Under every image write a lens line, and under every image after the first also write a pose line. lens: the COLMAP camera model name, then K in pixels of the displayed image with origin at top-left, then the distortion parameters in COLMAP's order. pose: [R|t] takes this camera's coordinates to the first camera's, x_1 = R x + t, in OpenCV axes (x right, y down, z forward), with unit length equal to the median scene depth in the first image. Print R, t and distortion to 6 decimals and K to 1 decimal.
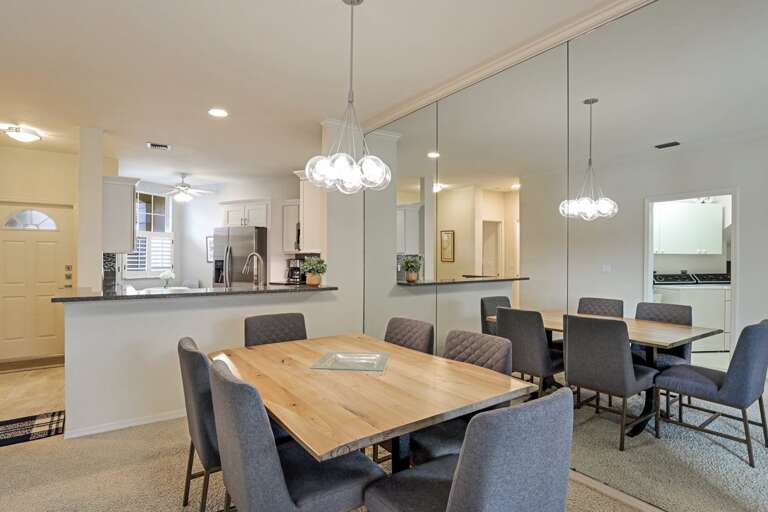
lens RADIAL K [[427.7, 0, 384.0], [0, 427.7, 256.0], [0, 0, 1]] dist [-0.000925, 0.000274]
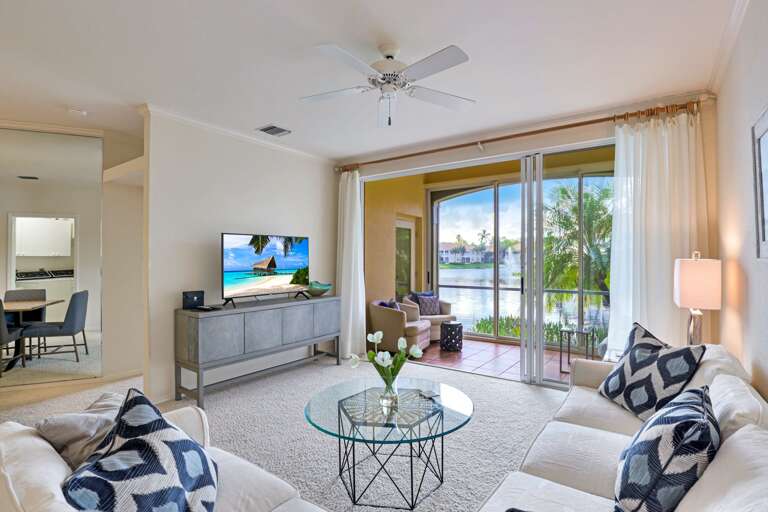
lens RADIAL K [[358.5, 0, 384.0], [0, 358.5, 256.0], [0, 0, 1]] dist [-0.027944, 0.000223]
pose [[0.184408, -0.000733, 0.982850, -0.352235], [0.003330, 0.999994, 0.000121, -0.002740], [-0.982844, 0.003251, 0.184409, -0.515755]]
